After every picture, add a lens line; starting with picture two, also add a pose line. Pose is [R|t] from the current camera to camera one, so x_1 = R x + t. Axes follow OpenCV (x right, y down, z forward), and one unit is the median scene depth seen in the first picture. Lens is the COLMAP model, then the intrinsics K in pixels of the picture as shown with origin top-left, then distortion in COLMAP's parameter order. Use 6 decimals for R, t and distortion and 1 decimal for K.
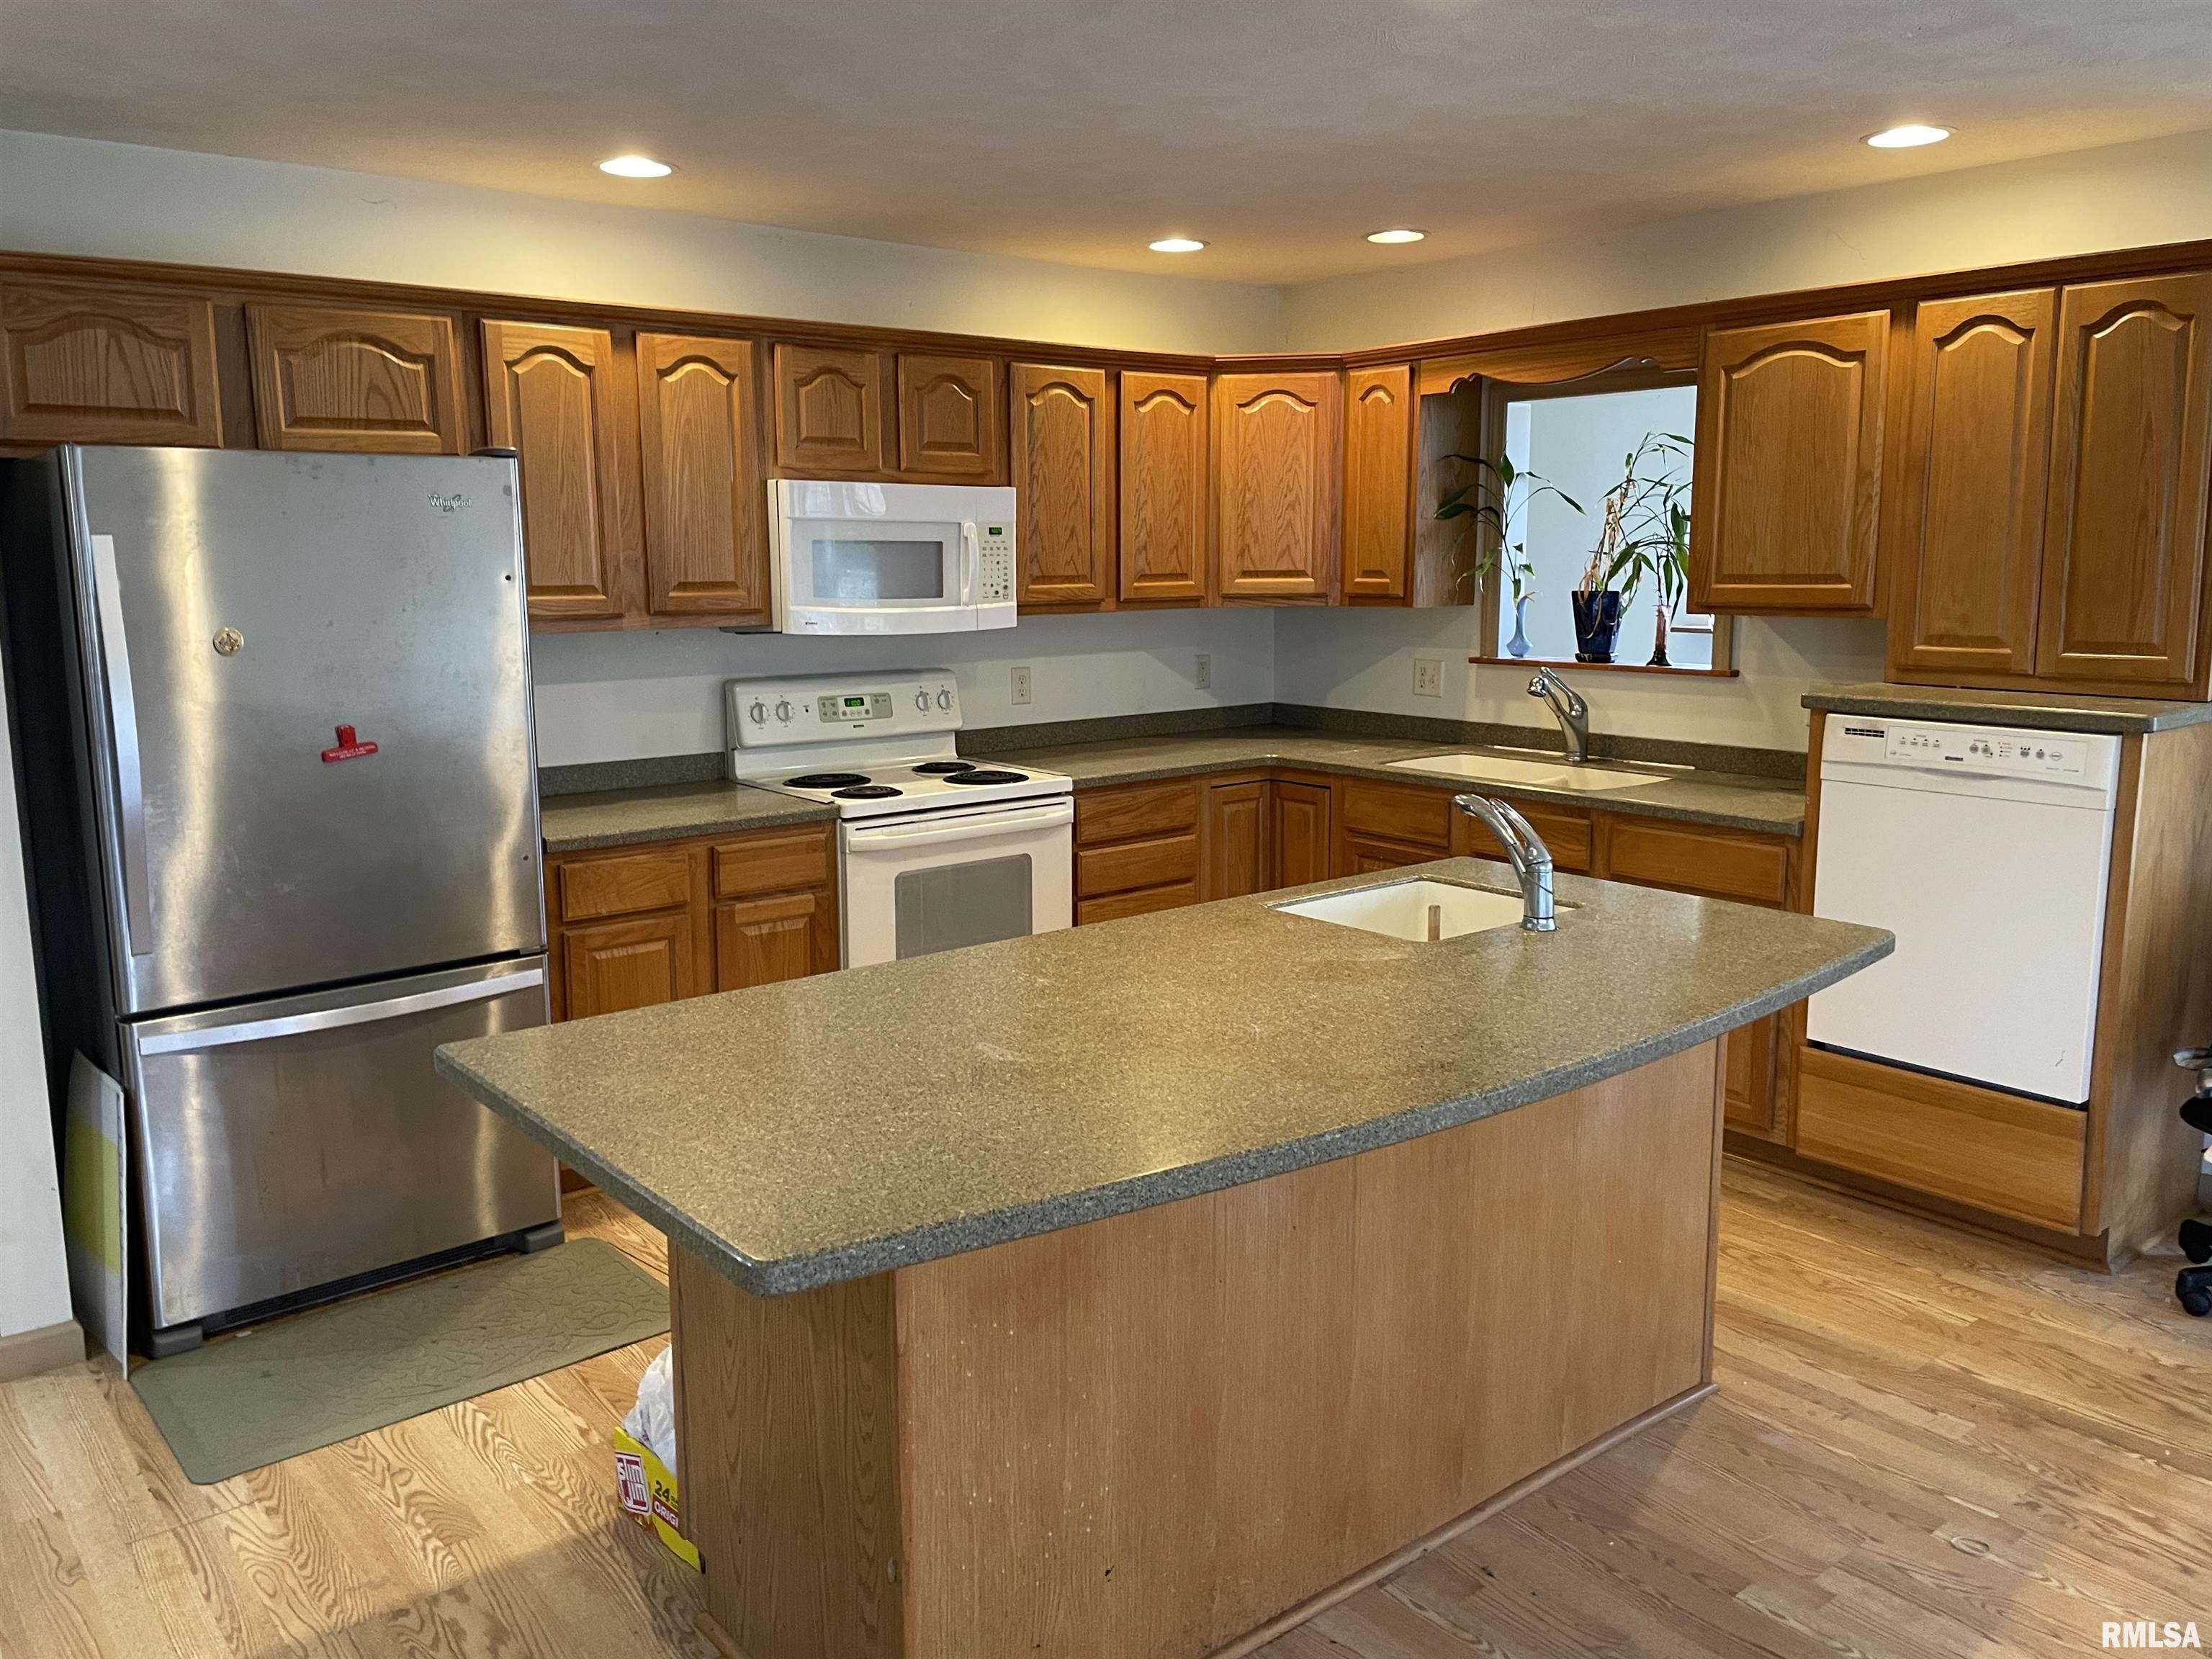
lens RADIAL K [[1662.2, 0, 1067.3], [0, 1662.2, 819.0], [0, 0, 1]] dist [0.055465, -0.067087]
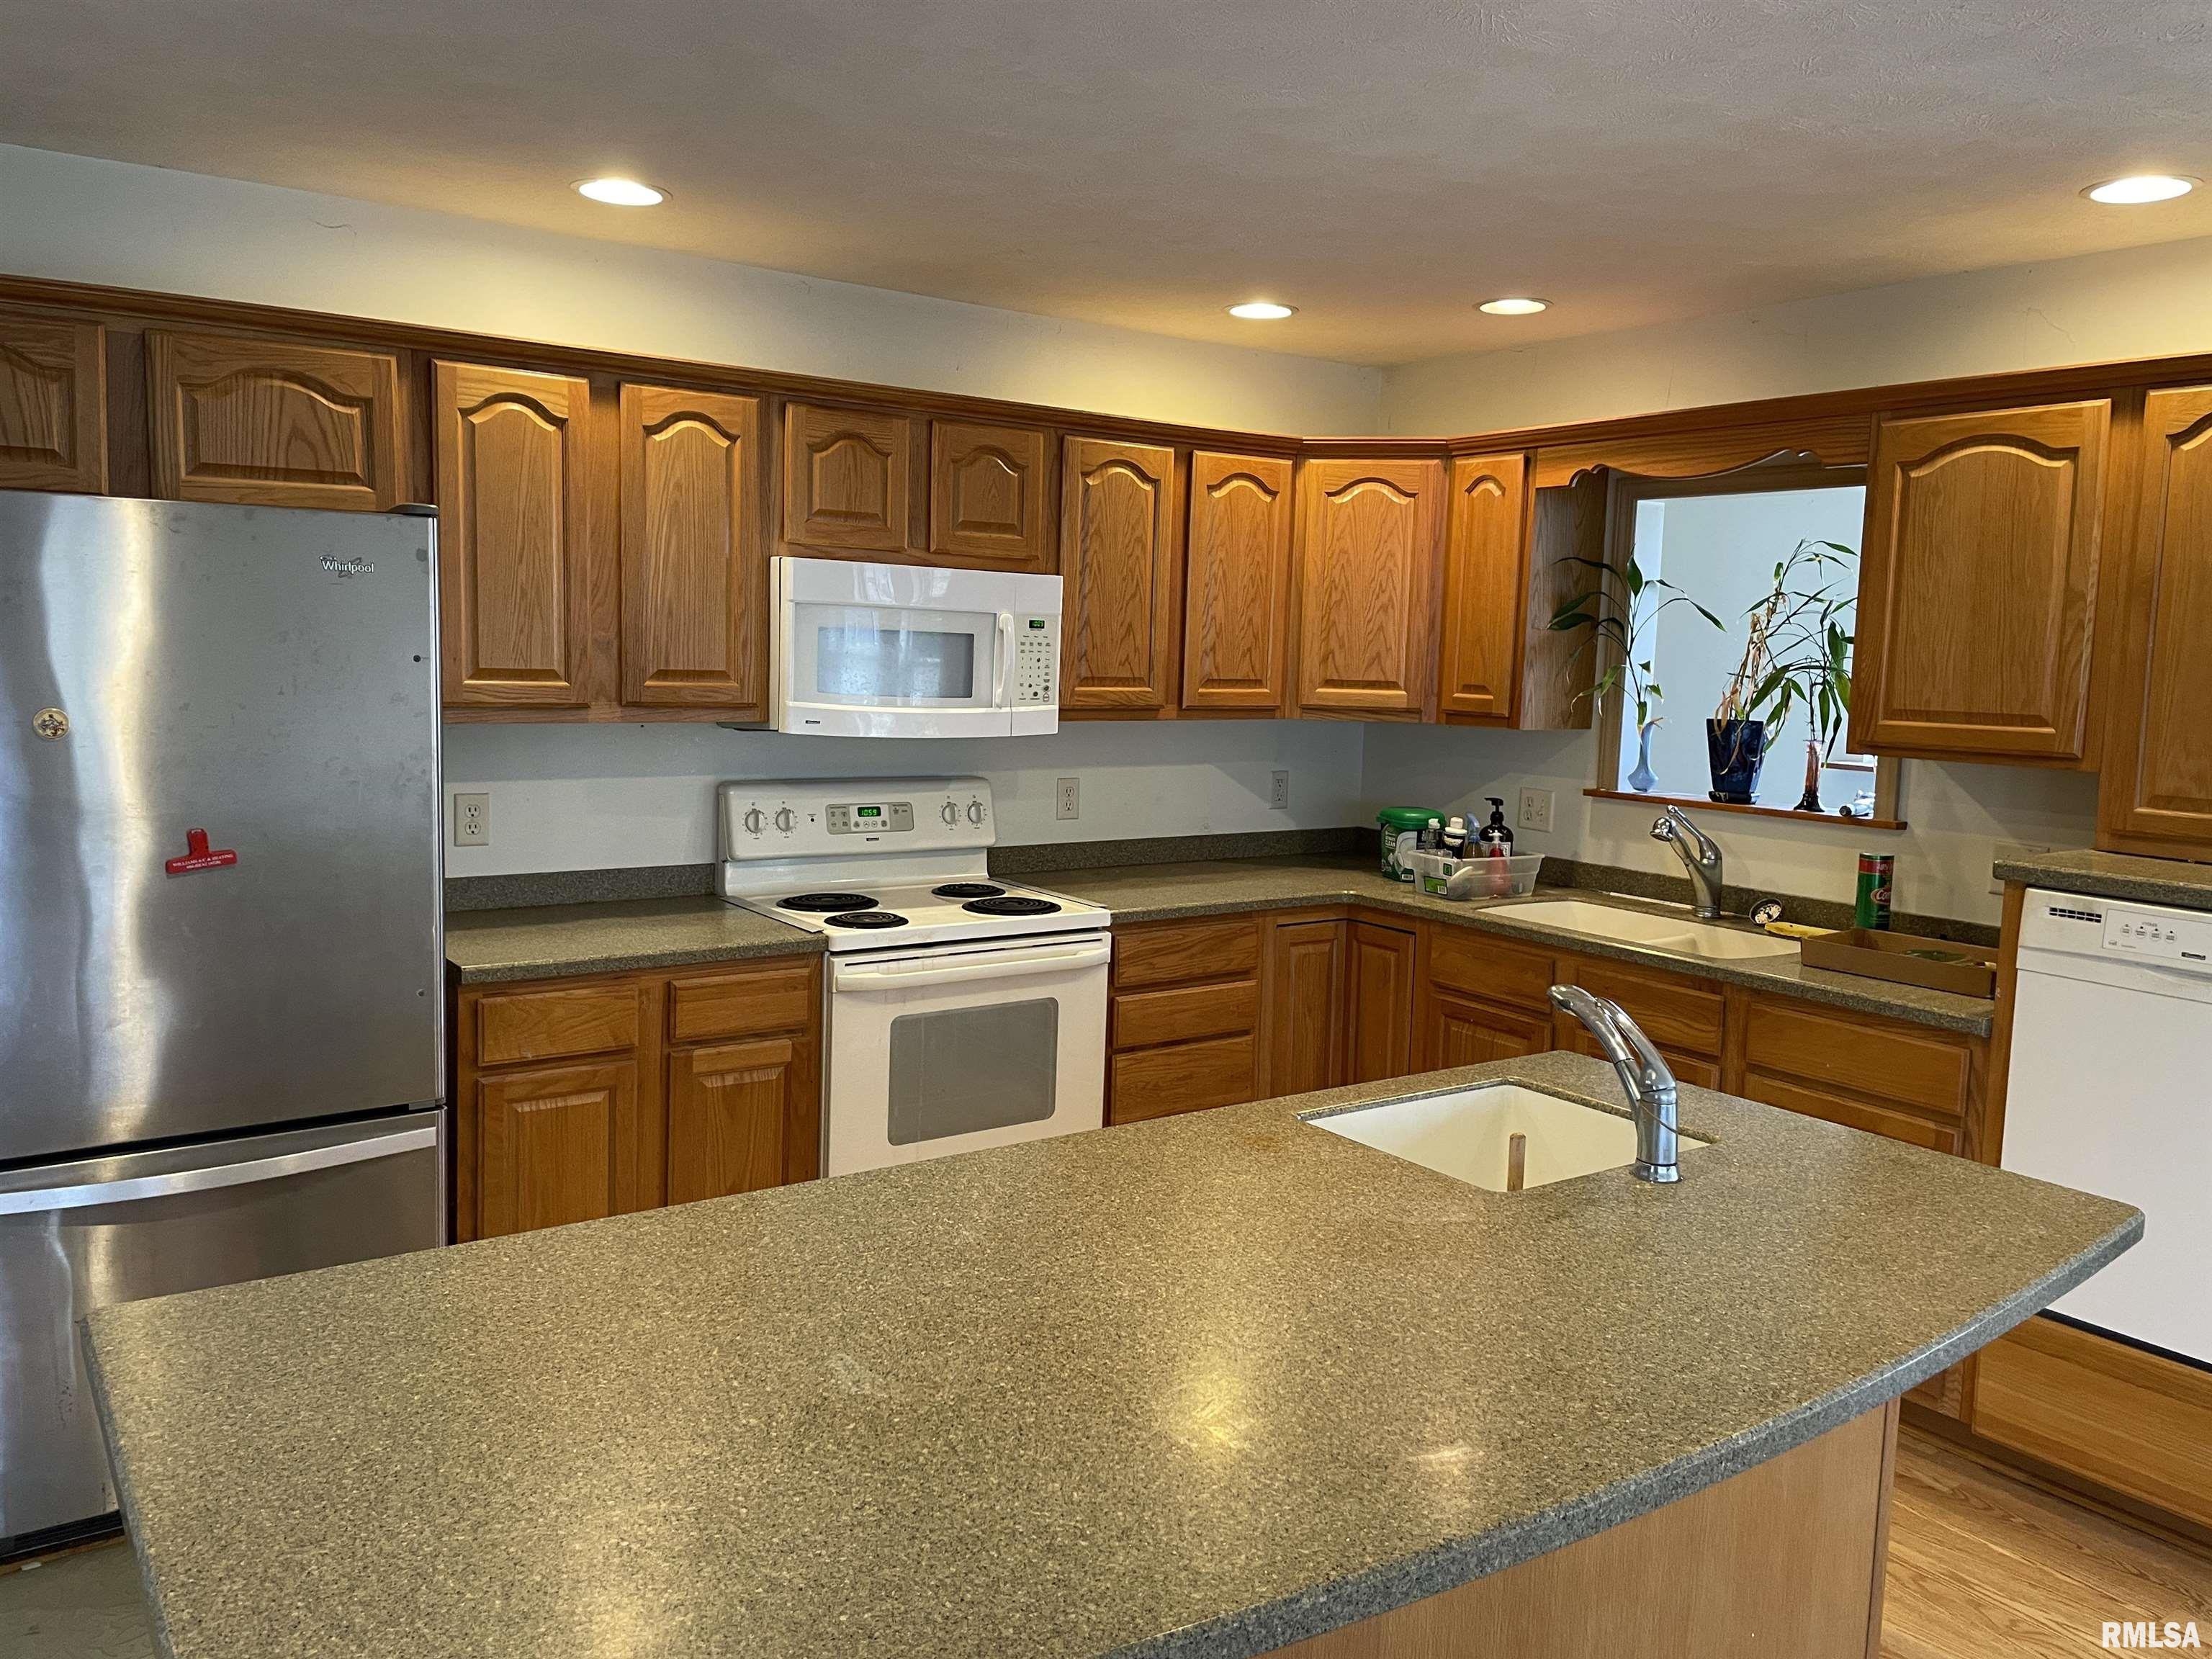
lens RADIAL K [[1662.2, 0, 1095.1], [0, 1662.2, 835.3], [0, 0, 1]] dist [0.055465, -0.067087]
pose [[0.997694, 0.043617, -0.051995, 0.045522], [-0.045942, 0.997957, -0.044396, -0.030624], [0.049952, 0.046682, 0.997660, 0.164492]]
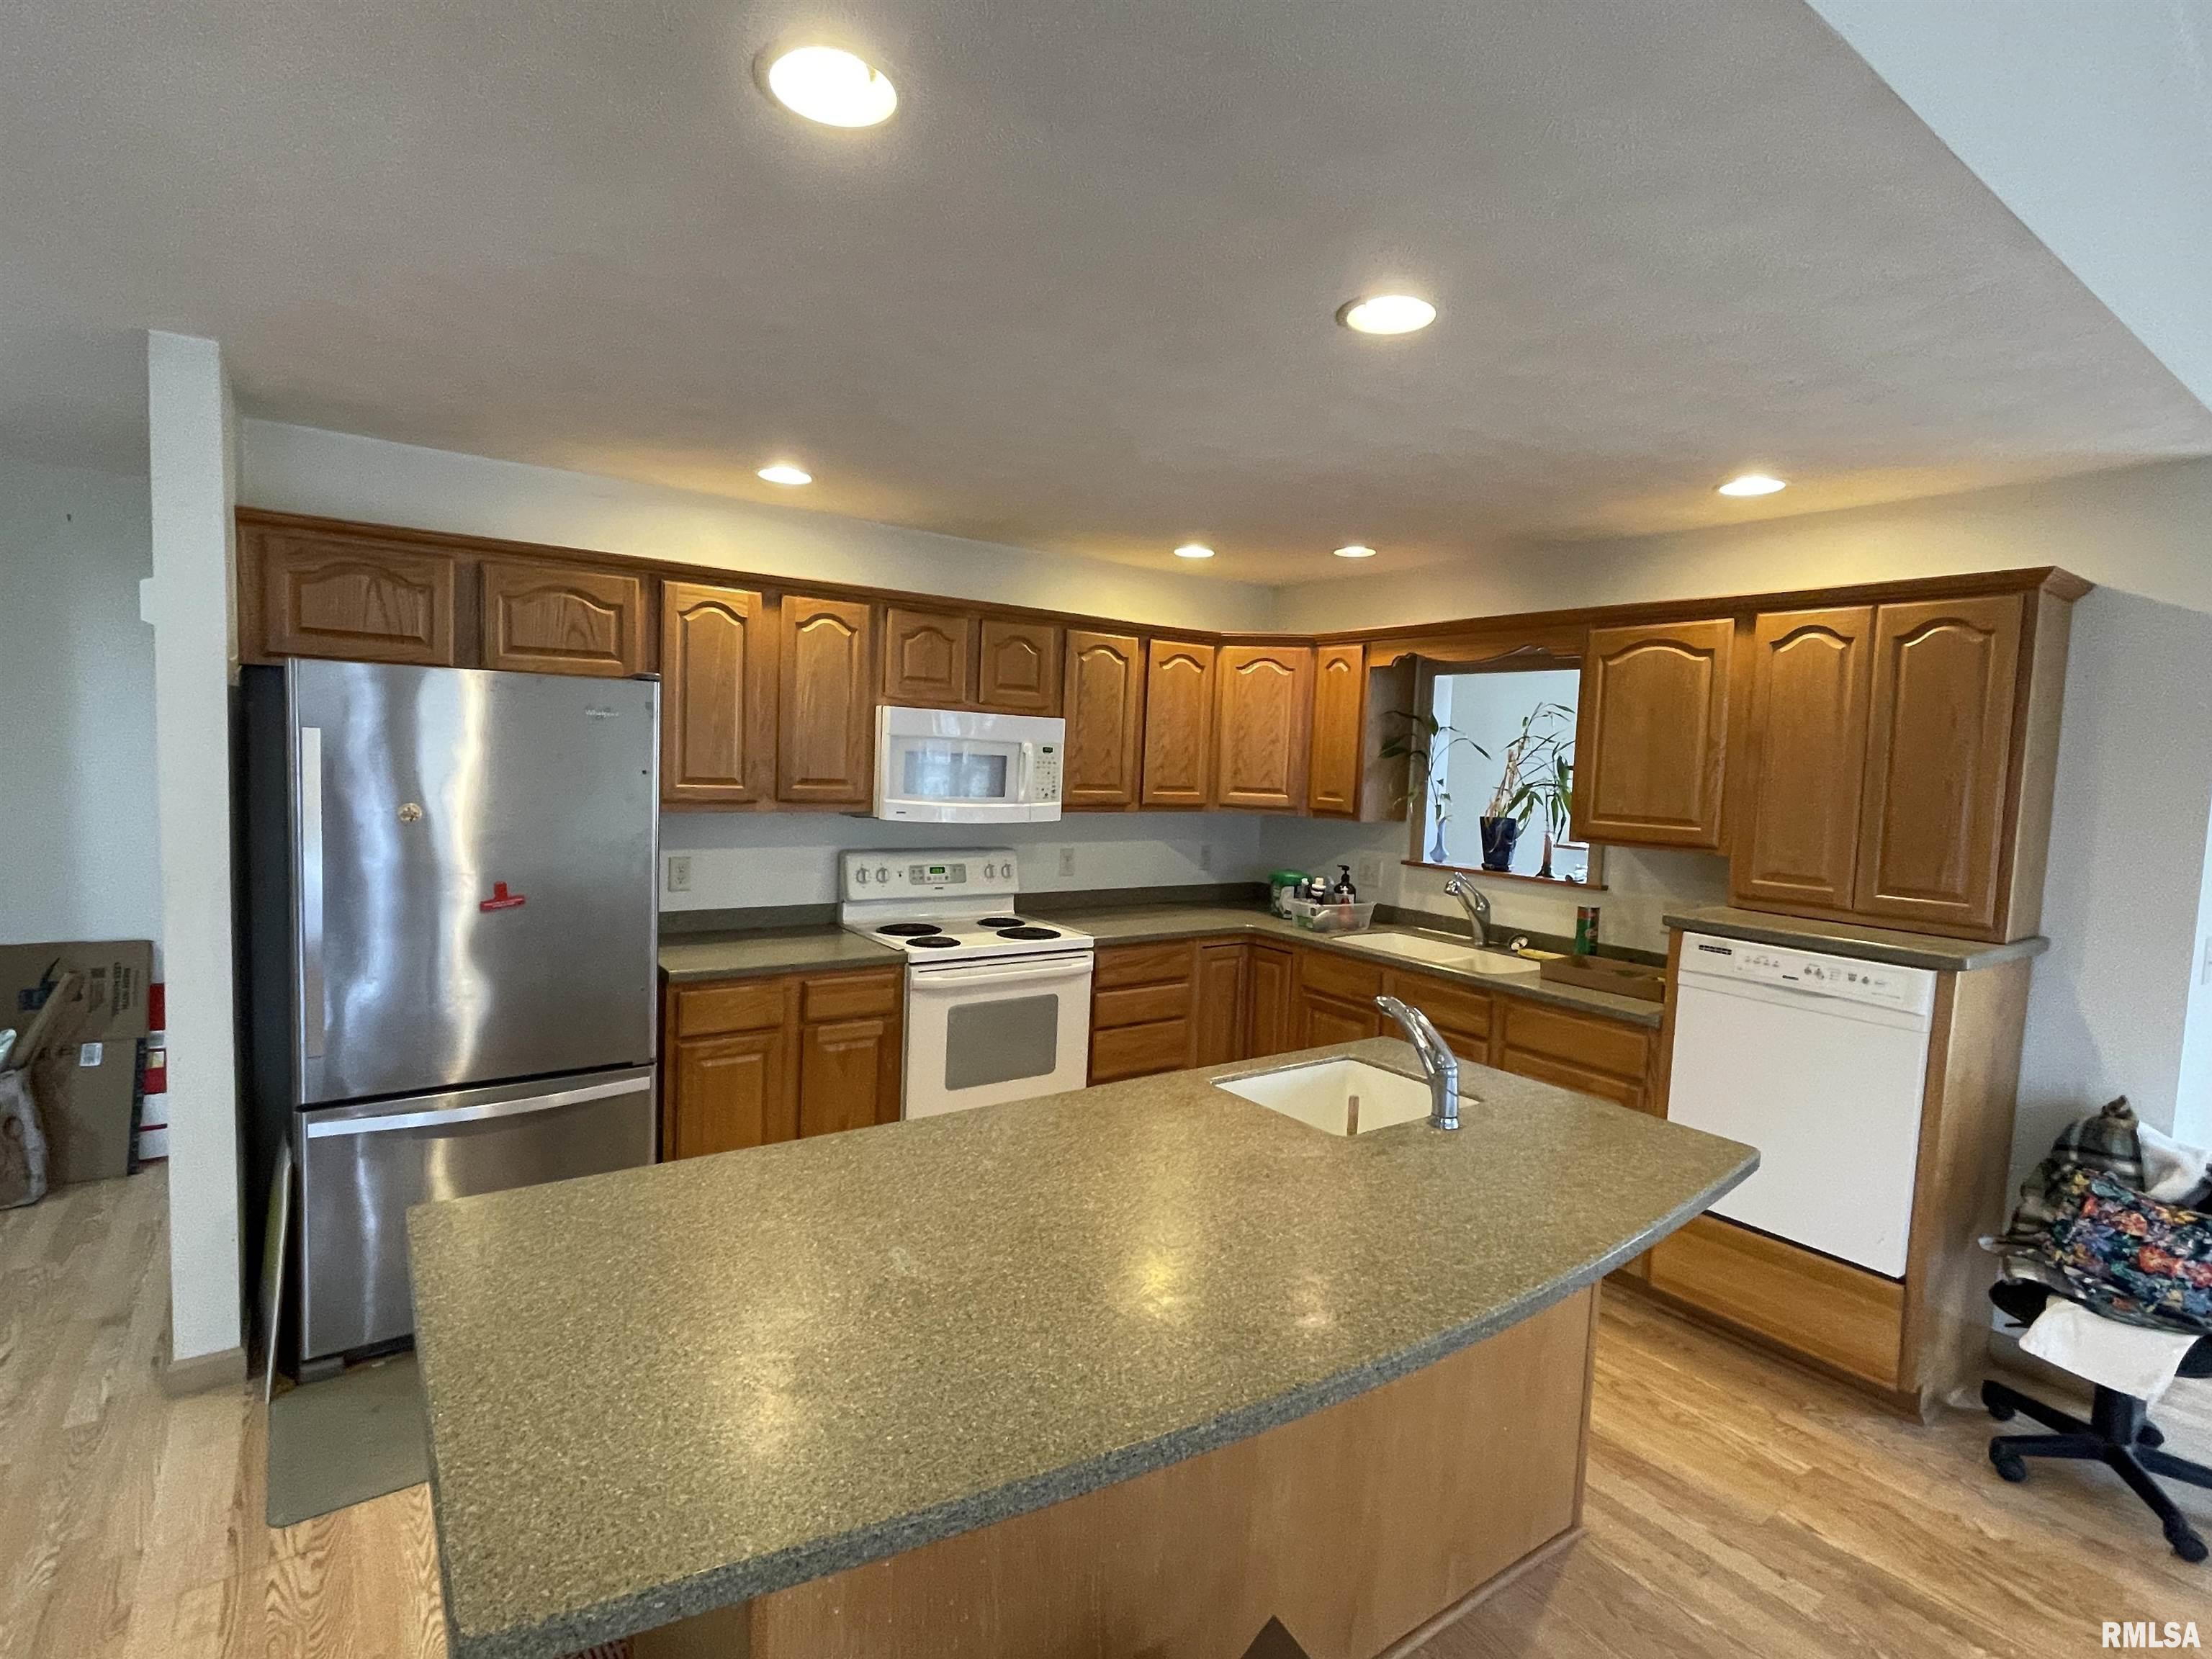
lens RADIAL K [[1073.2, 0, 1088.7], [0, 1073.2, 841.6], [0, 0, 1]] dist [-0.012888, 0.002493]
pose [[0.997053, 0.052848, -0.055601, 0.050933], [-0.057156, 0.995236, -0.078982, -0.039938], [0.051162, 0.081928, 0.995324, 0.174647]]
